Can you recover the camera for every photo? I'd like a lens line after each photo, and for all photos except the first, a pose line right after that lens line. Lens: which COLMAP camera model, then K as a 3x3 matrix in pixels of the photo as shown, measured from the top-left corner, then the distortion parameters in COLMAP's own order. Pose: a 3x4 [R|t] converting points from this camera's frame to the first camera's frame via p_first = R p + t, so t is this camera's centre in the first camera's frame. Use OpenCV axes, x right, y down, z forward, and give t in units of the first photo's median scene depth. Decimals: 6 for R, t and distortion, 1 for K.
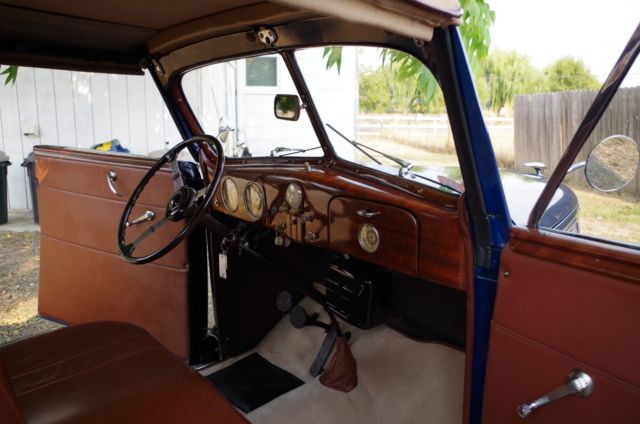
lens RADIAL K [[518.6, 0, 320.0], [0, 518.6, 212.0], [0, 0, 1]] dist [-0.007354, 0.000686]
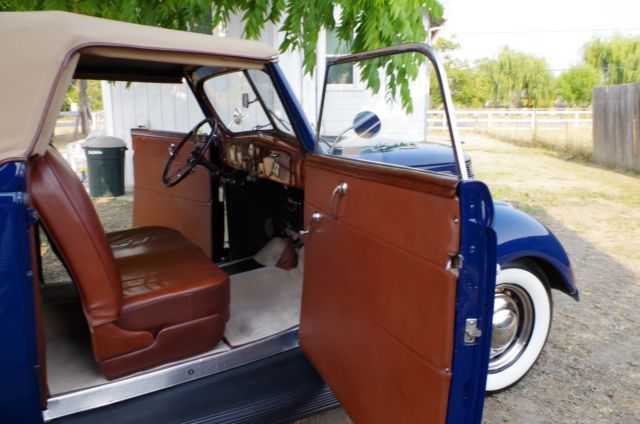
lens RADIAL K [[504.2, 0, 320.0], [0, 504.2, 212.0], [0, 0, 1]] dist [0.024416, 0.001782]
pose [[0.981562, 0.027447, -0.189162, 0.114879], [-0.025173, 0.999579, 0.014415, 0.033105], [0.189478, -0.009387, 0.981840, -0.146734]]
